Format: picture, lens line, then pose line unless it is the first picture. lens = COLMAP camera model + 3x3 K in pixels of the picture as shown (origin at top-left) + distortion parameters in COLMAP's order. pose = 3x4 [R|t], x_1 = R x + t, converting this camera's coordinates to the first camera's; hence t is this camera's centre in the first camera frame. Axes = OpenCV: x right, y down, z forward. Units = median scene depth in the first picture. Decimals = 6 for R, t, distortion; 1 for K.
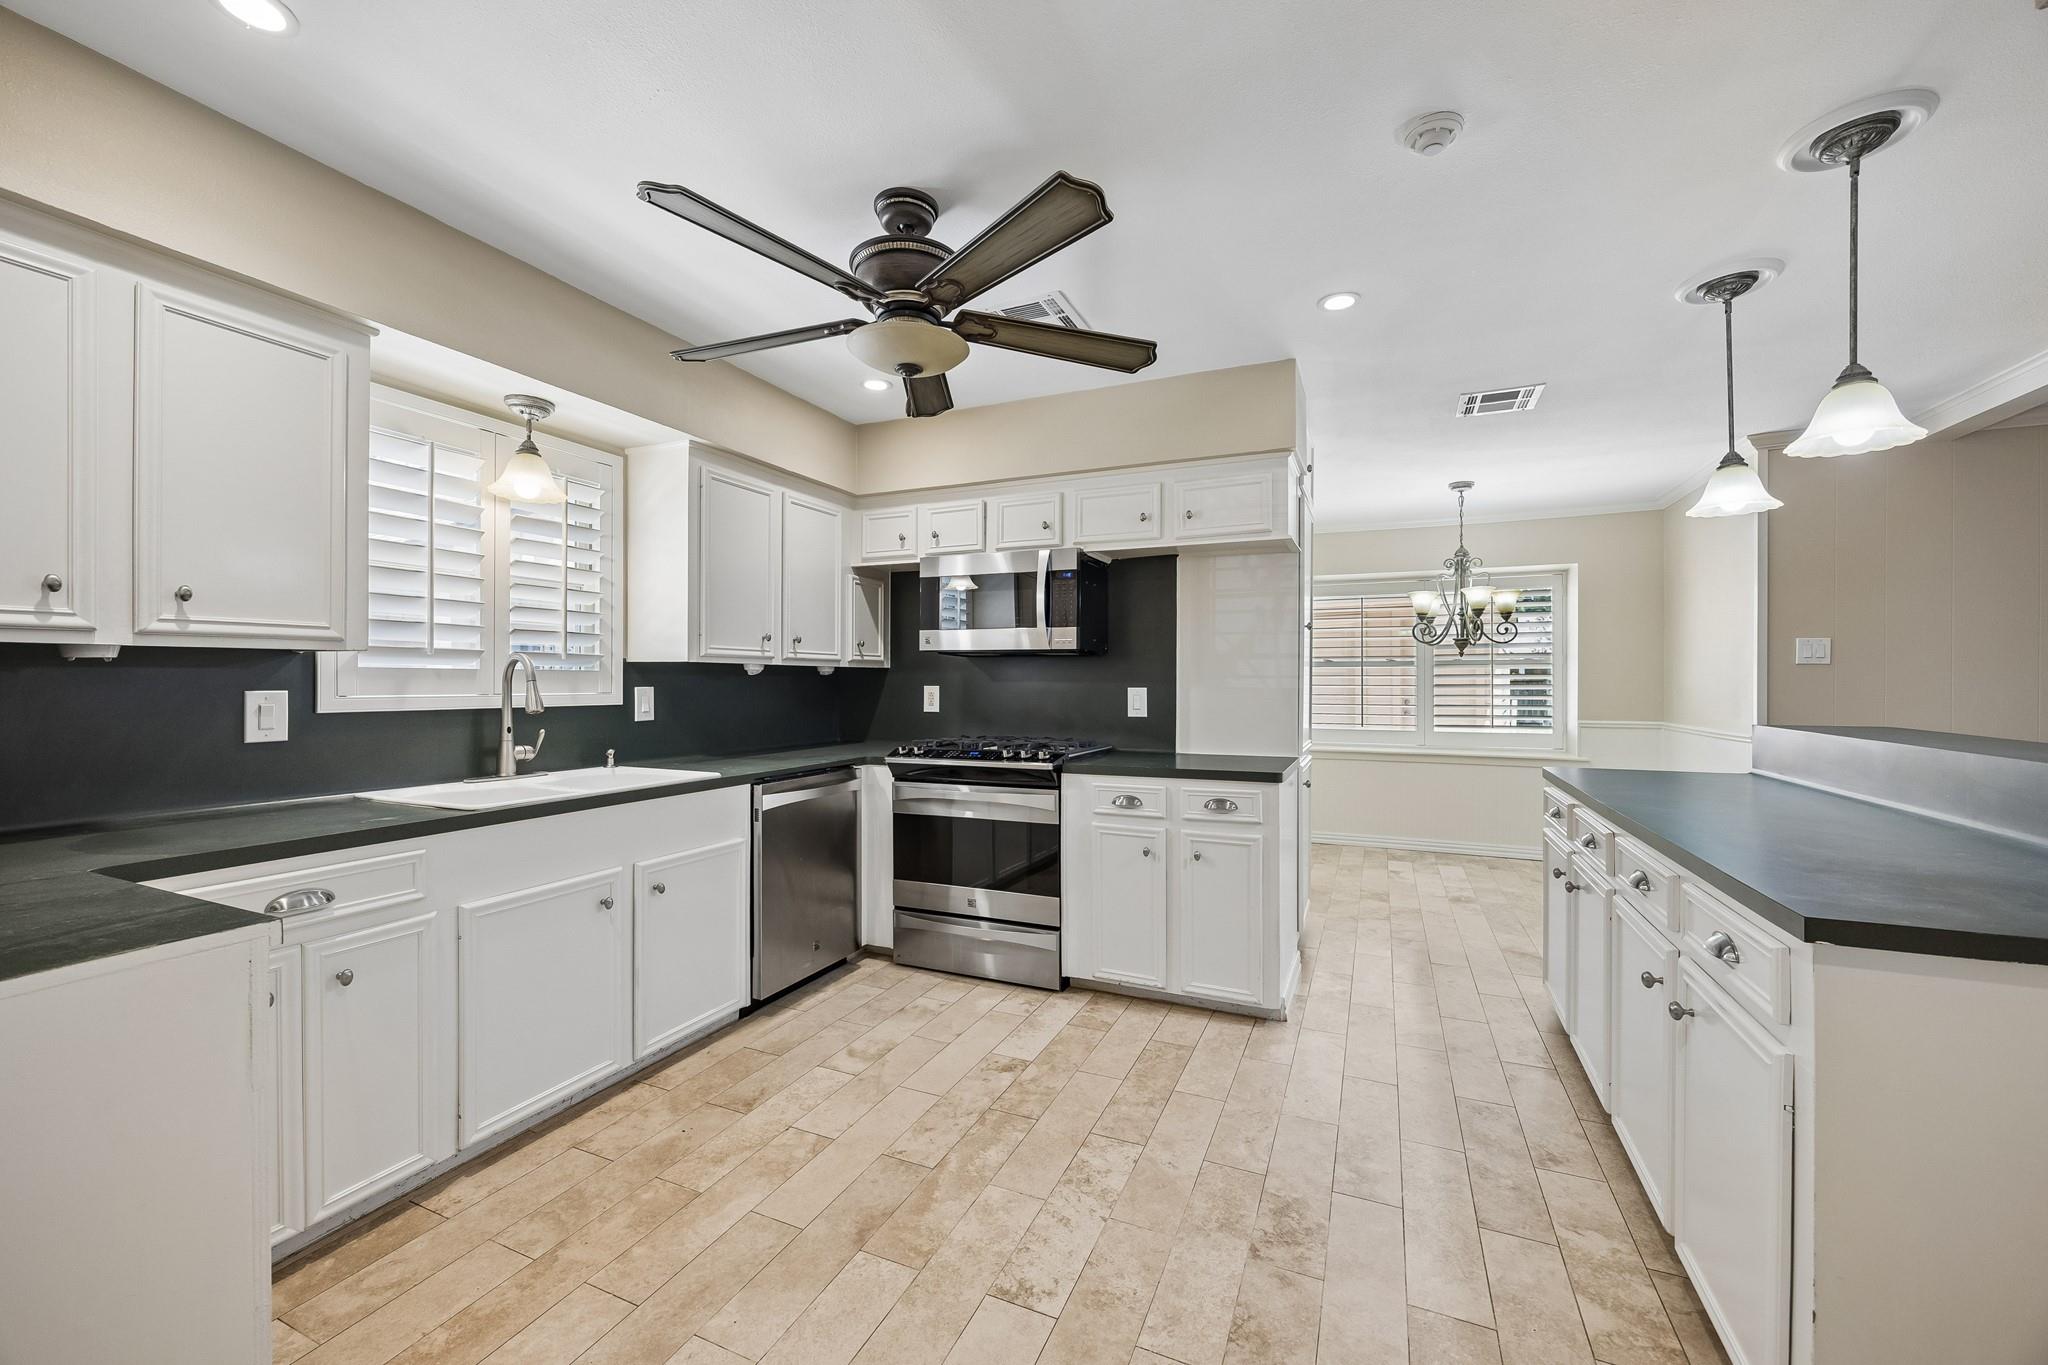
lens RADIAL K [[796.9, 0, 1024.0], [0, 796.9, 682.5], [0, 0, 1]] dist [0.000358, -0.000007]
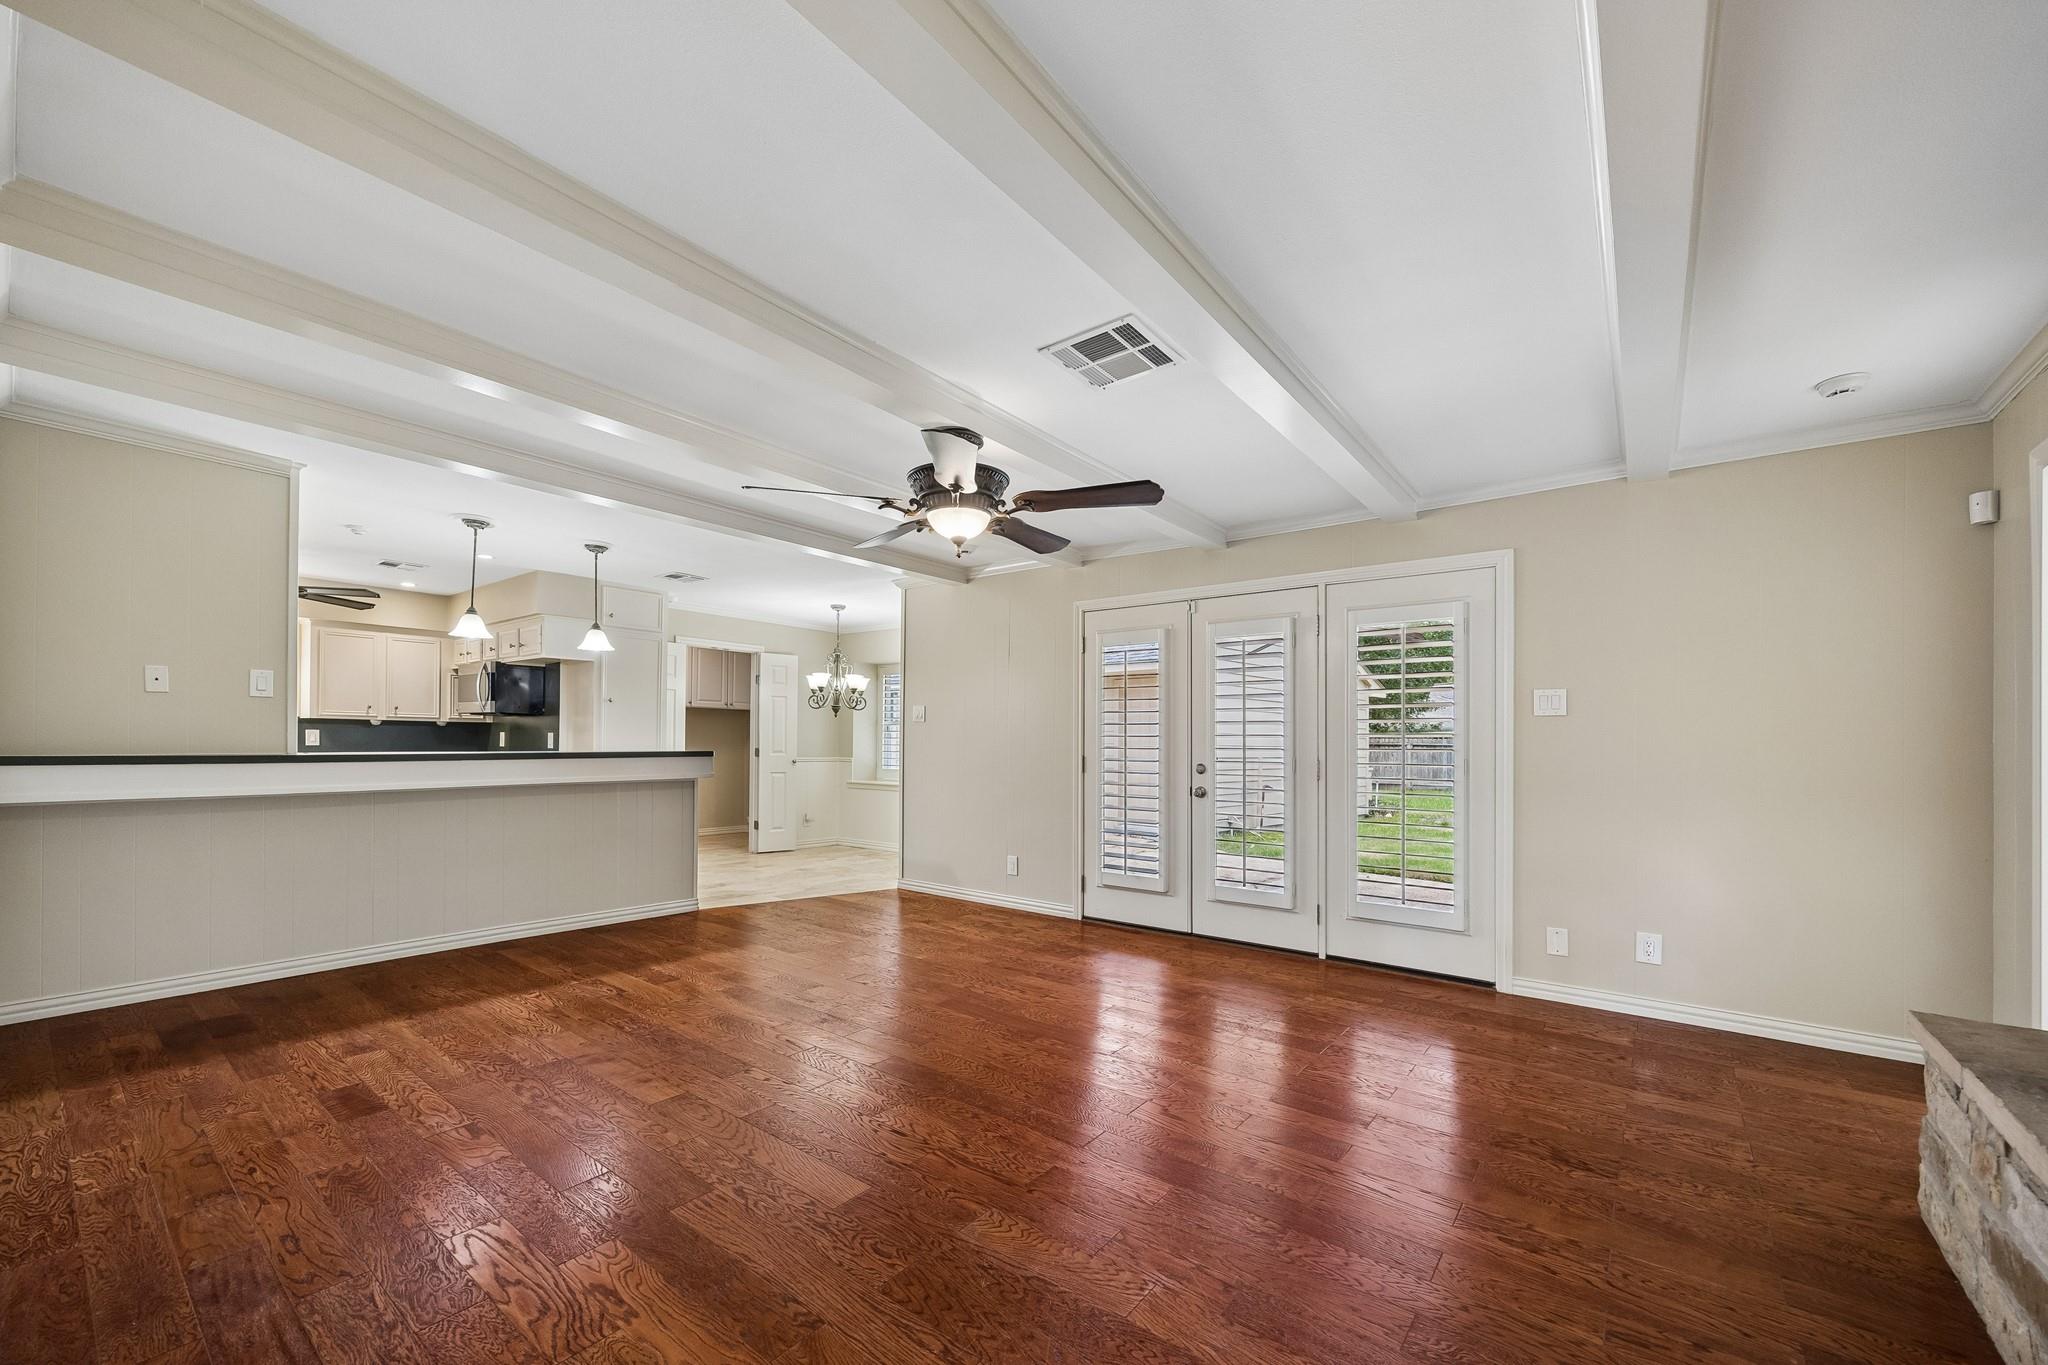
lens RADIAL K [[799.5, 0, 1012.4], [0, 799.5, 738.2], [0, 0, 1]] dist [0.000729, -0.000042]
pose [[0.968639, 0.010522, -0.248248, 2.545730], [-0.012514, 0.999901, -0.006449, 0.028086], [0.248155, 0.009353, 0.968675, -0.848160]]
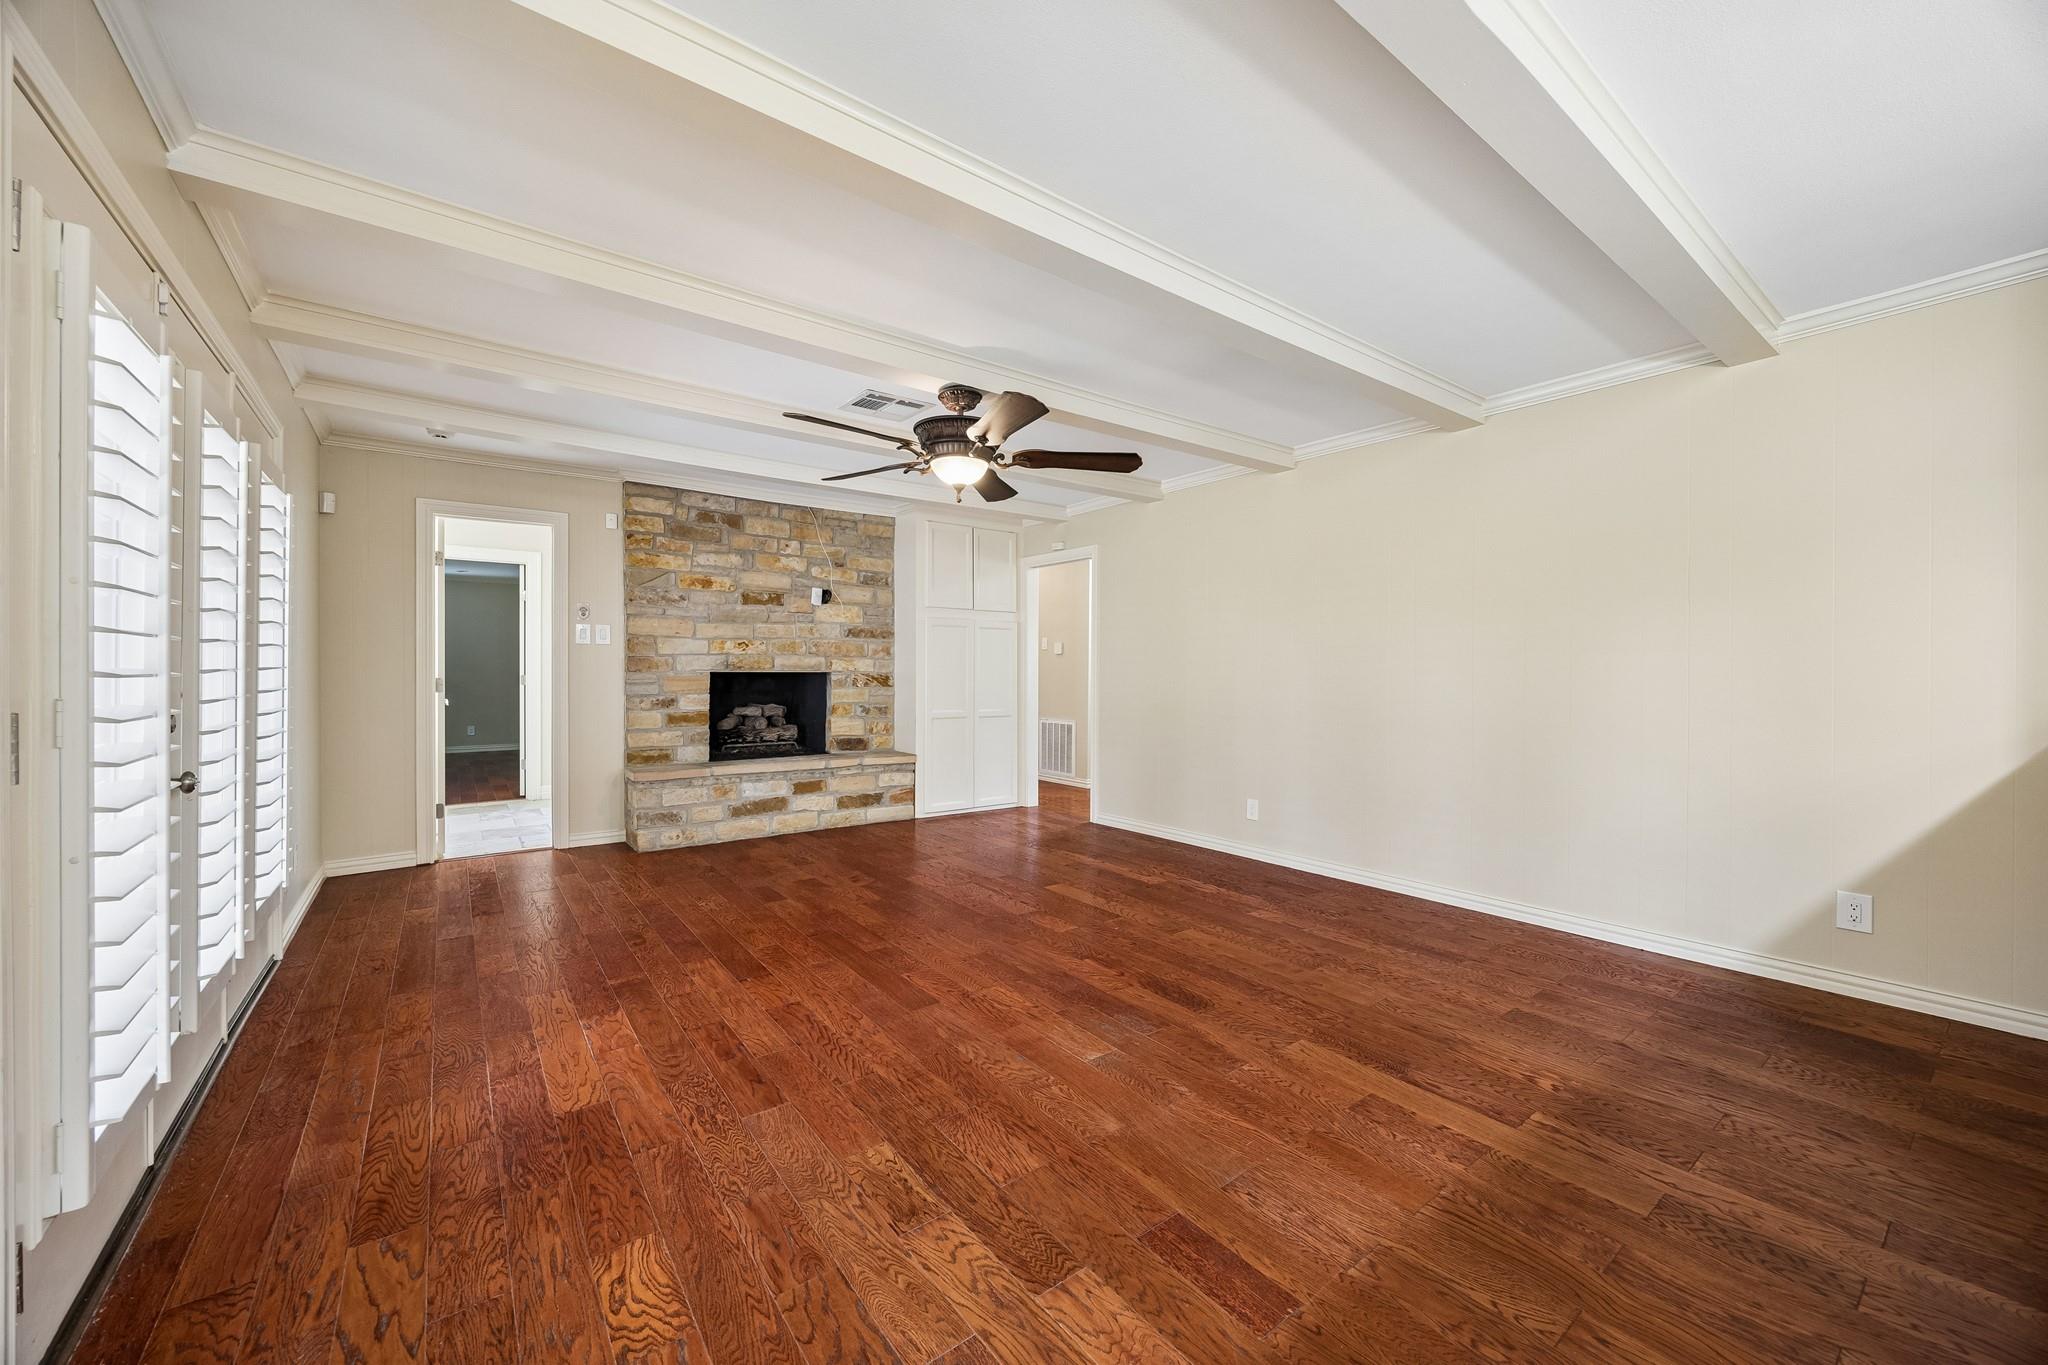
lens RADIAL K [[773.9, 0, 1017.8], [0, 773.9, 676.3], [0, 0, 1]] dist [-0.001063, -0.000091]
pose [[-0.871279, -0.004209, 0.490770, 1.400365], [-0.002217, 0.999987, 0.004640, 0.036351], [-0.490783, 0.002955, -0.871277, 1.472590]]
